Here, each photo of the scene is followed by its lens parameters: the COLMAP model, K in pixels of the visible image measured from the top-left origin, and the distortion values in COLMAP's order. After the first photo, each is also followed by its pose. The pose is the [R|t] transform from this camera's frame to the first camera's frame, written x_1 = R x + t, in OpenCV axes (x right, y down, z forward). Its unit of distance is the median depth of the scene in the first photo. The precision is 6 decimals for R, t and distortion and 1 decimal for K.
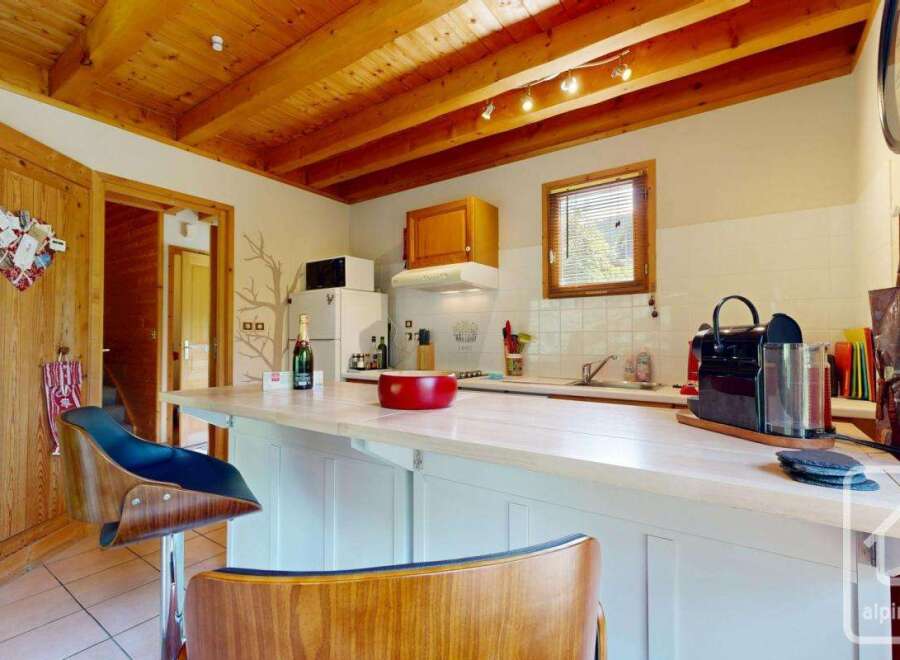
lens RADIAL K [[431.0, 0, 448.5], [0, 431.0, 333.1], [0, 0, 1]] dist [0.000790, -0.000169]
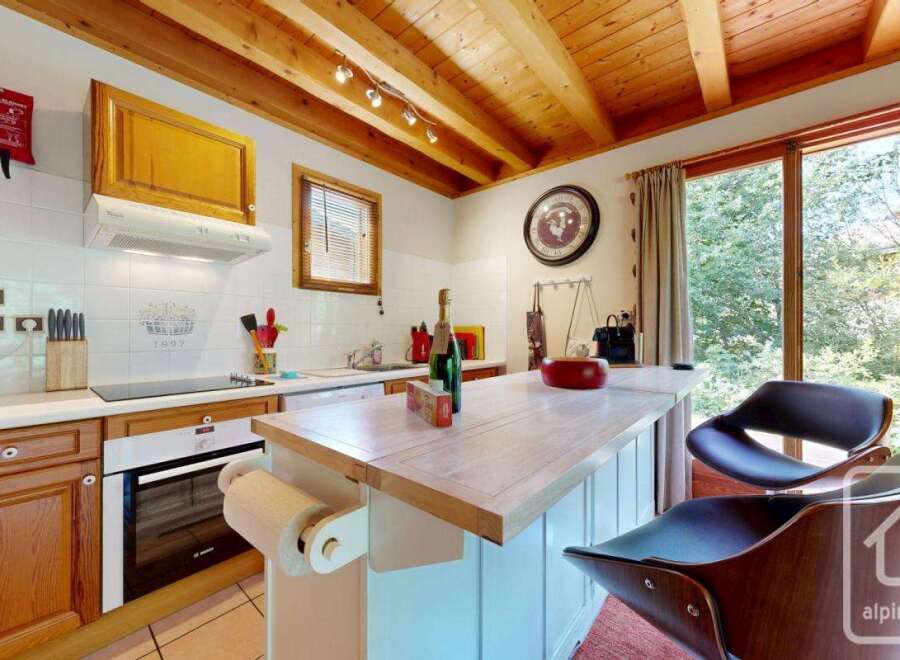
lens RADIAL K [[361.3, 0, 450.1], [0, 361.3, 332.6], [0, 0, 1]] dist [0.001264, 0.000145]
pose [[0.092367, -0.002953, 0.995721, -0.564262], [-0.017063, 0.999844, 0.004548, 0.009607], [-0.995579, -0.017410, 0.092302, 0.630657]]
